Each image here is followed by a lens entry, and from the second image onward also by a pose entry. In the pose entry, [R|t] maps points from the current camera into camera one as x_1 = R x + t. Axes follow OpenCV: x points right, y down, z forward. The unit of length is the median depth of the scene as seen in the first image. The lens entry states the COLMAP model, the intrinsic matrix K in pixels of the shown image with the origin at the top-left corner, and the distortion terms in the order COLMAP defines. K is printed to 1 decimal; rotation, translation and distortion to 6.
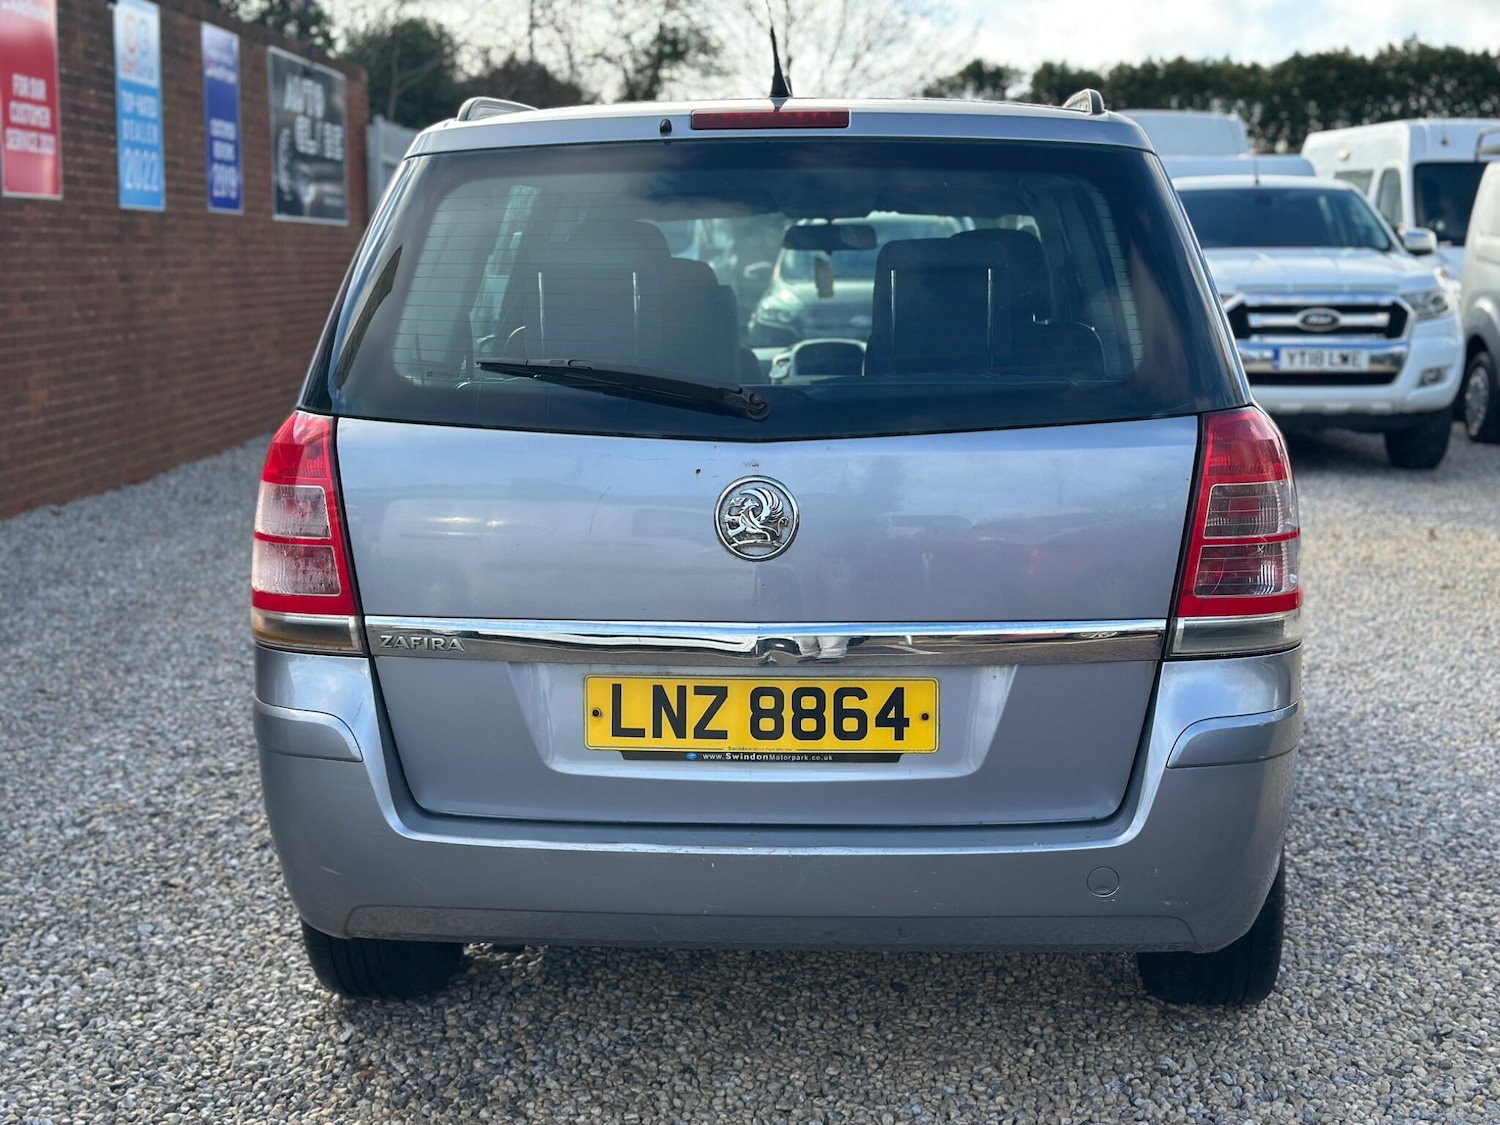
lens RADIAL K [[2074.5, 0, 750.0], [0, 2074.5, 562.5], [0, 0, 1]] dist [0.195538, -0.401448]
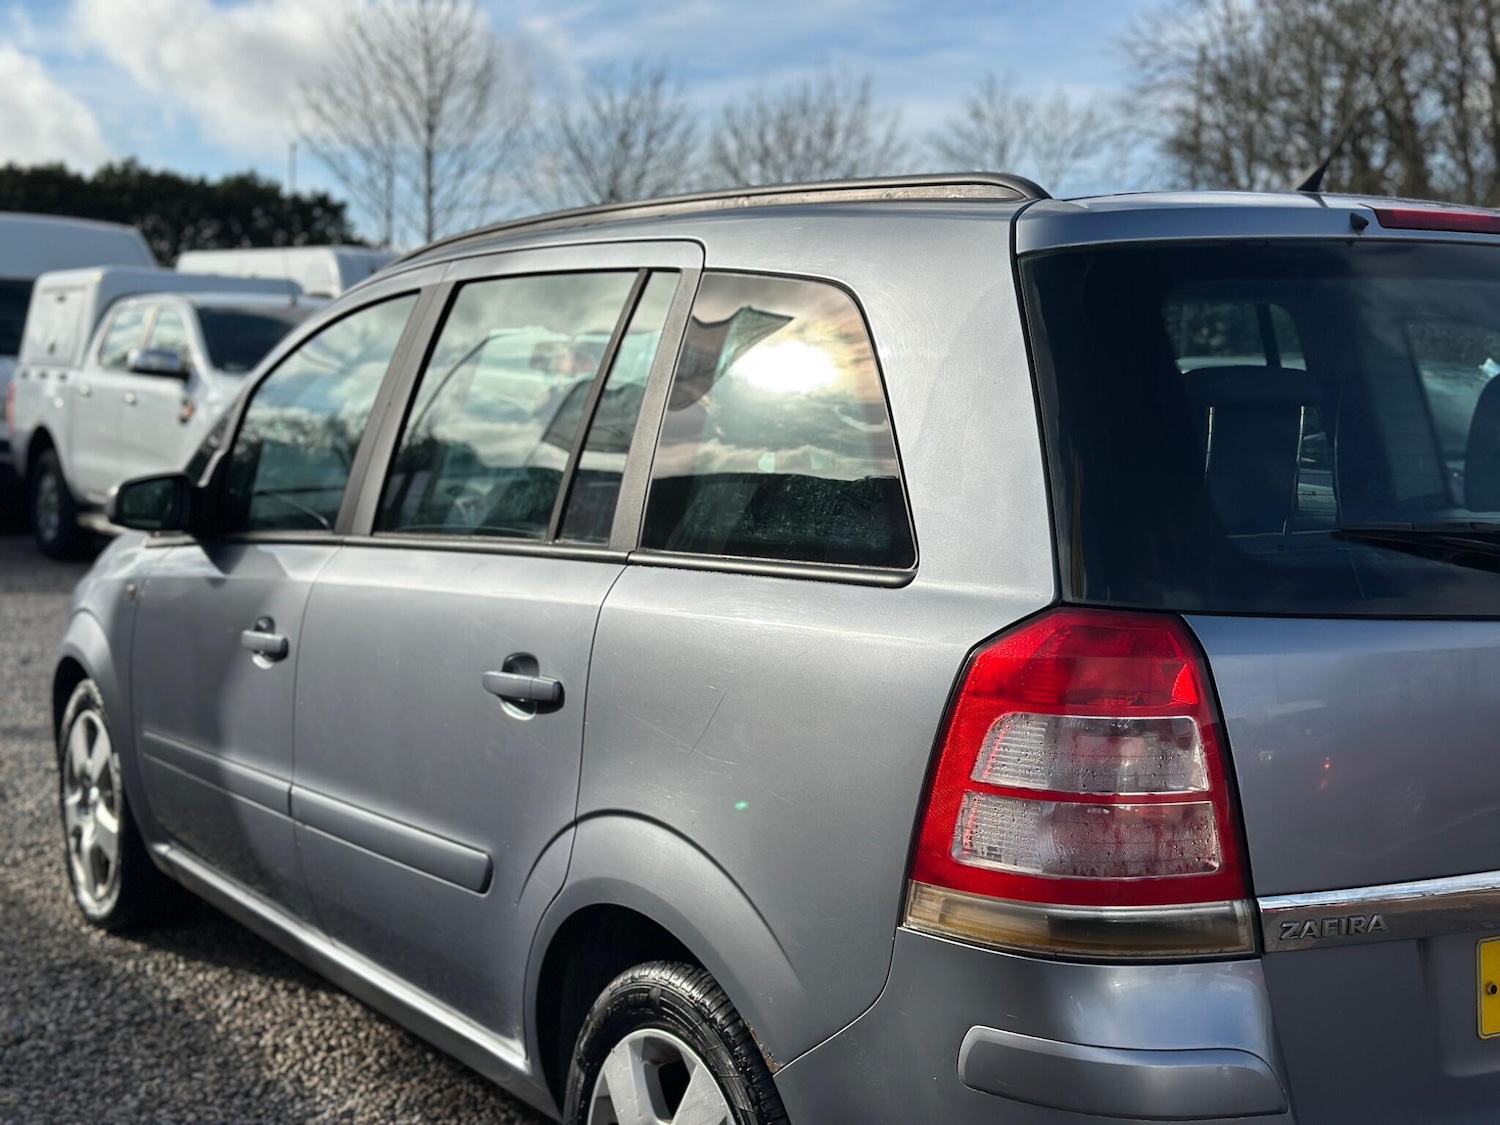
lens RADIAL K [[2121.9, 0, 750.0], [0, 2121.9, 562.5], [0, 0, 1]] dist [0.144093, 0.014938]
pose [[0.800431, -0.036741, 0.598298, -0.754930], [0.071917, 0.996796, -0.035002, -0.074053], [-0.595095, 0.071044, 0.800509, 0.527162]]
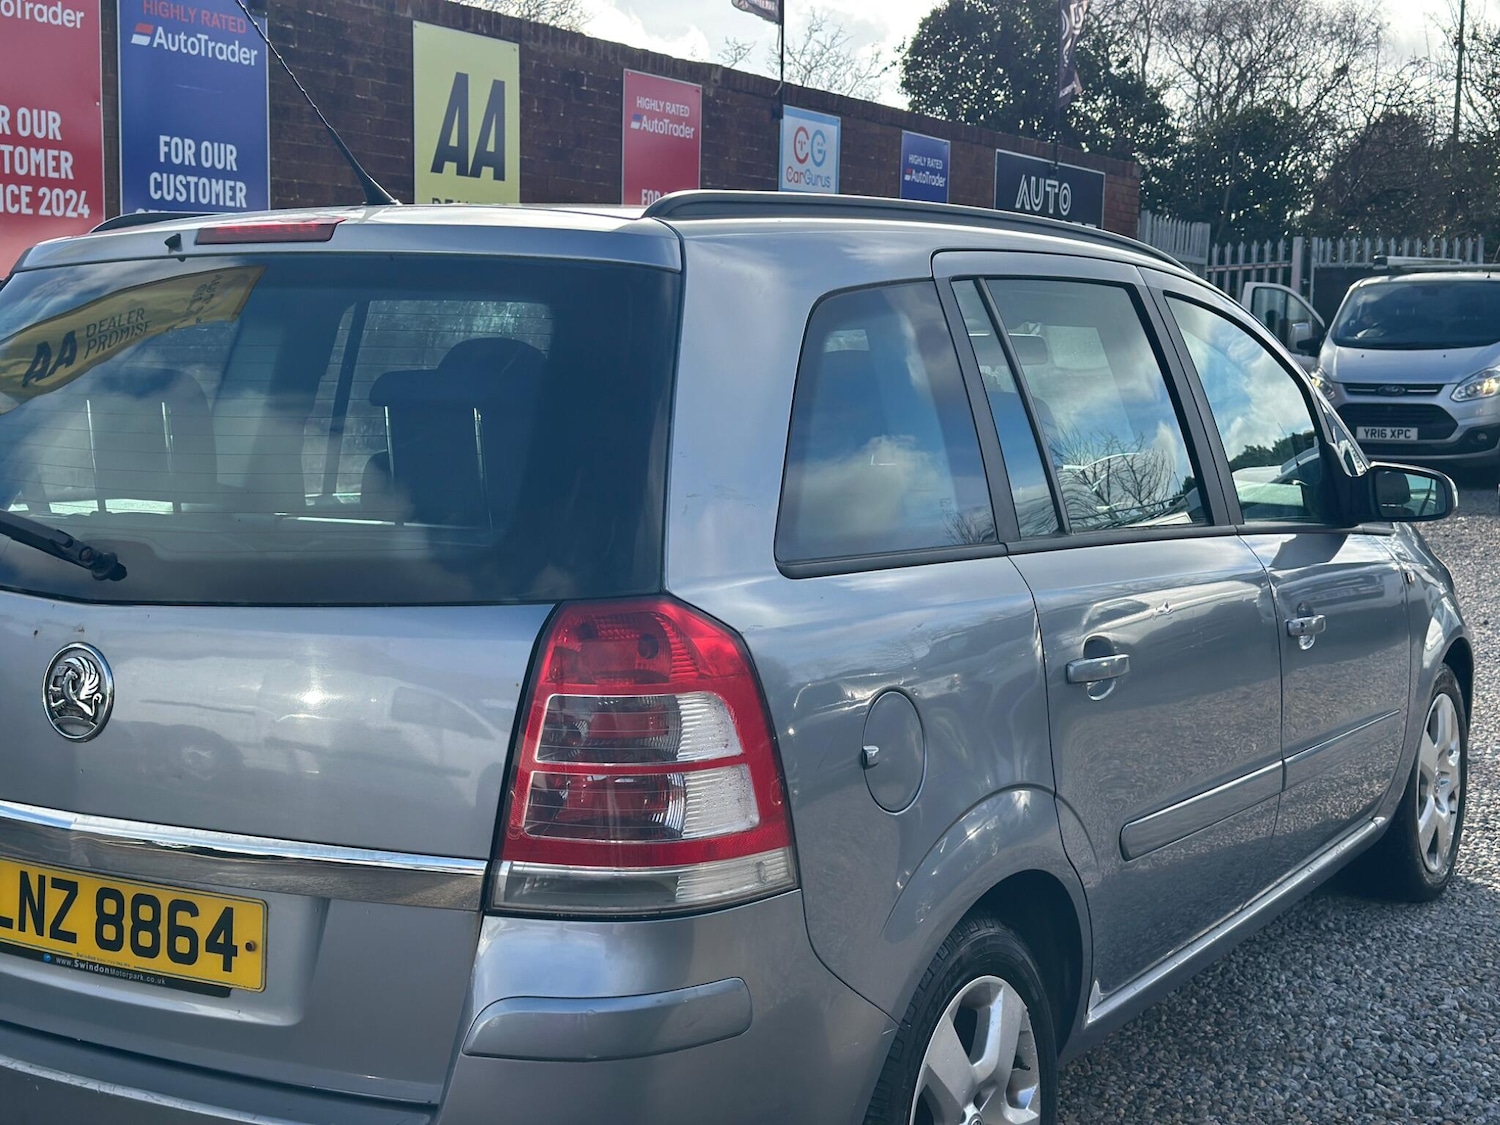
lens RADIAL K [[2074.5, 0, 750.0], [0, 2074.5, 562.5], [0, 0, 1]] dist [0.195538, -0.401448]
pose [[0.893730, 0.053972, -0.445346, 0.623746], [-0.072612, 0.997050, -0.024885, -0.071609], [0.442689, 0.054579, 0.895012, 0.328491]]
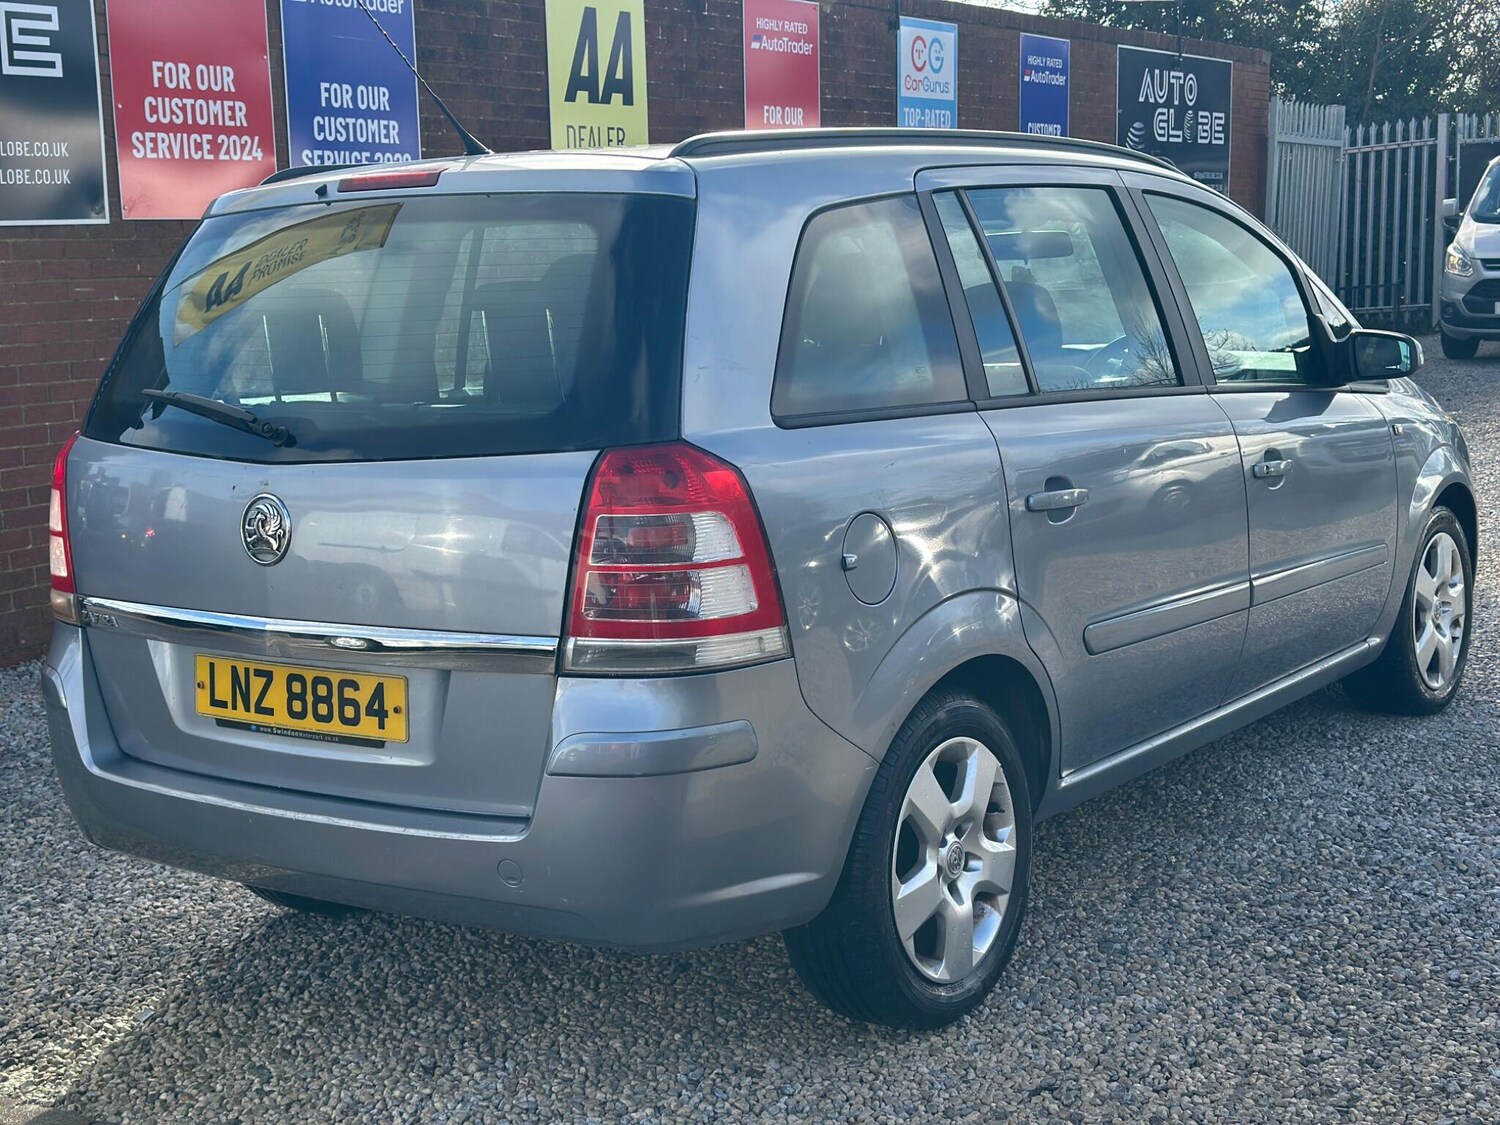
lens RADIAL K [[2074.5, 0, 750.0], [0, 2074.5, 562.5], [0, 0, 1]] dist [0.195538, -0.401448]
pose [[0.854858, 0.048455, -0.516595, 0.829409], [-0.041962, 0.998825, 0.024247, -0.041836], [0.517163, 0.000949, 0.855887, 0.124061]]
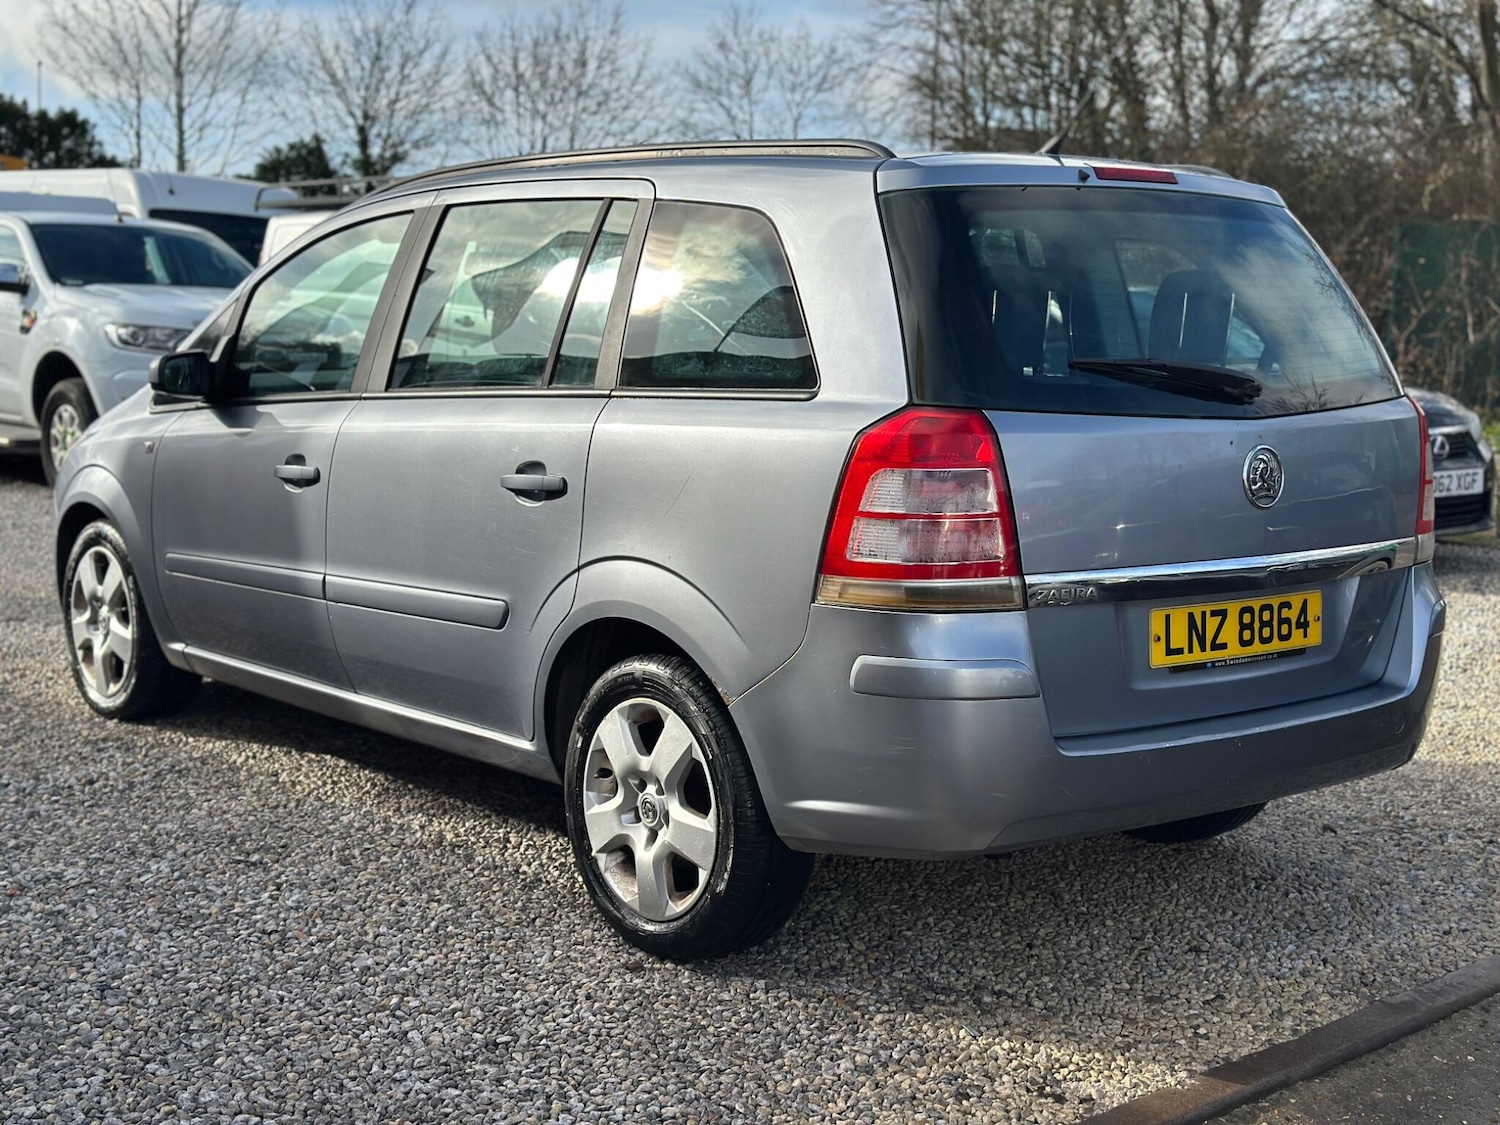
lens RADIAL K [[2074.5, 0, 750.0], [0, 2074.5, 562.5], [0, 0, 1]] dist [0.195538, -0.401448]
pose [[0.724974, -0.064697, 0.685731, -1.128382], [0.079815, 0.996763, 0.009660, -0.005849], [-0.684136, 0.047728, 0.727791, 0.245522]]
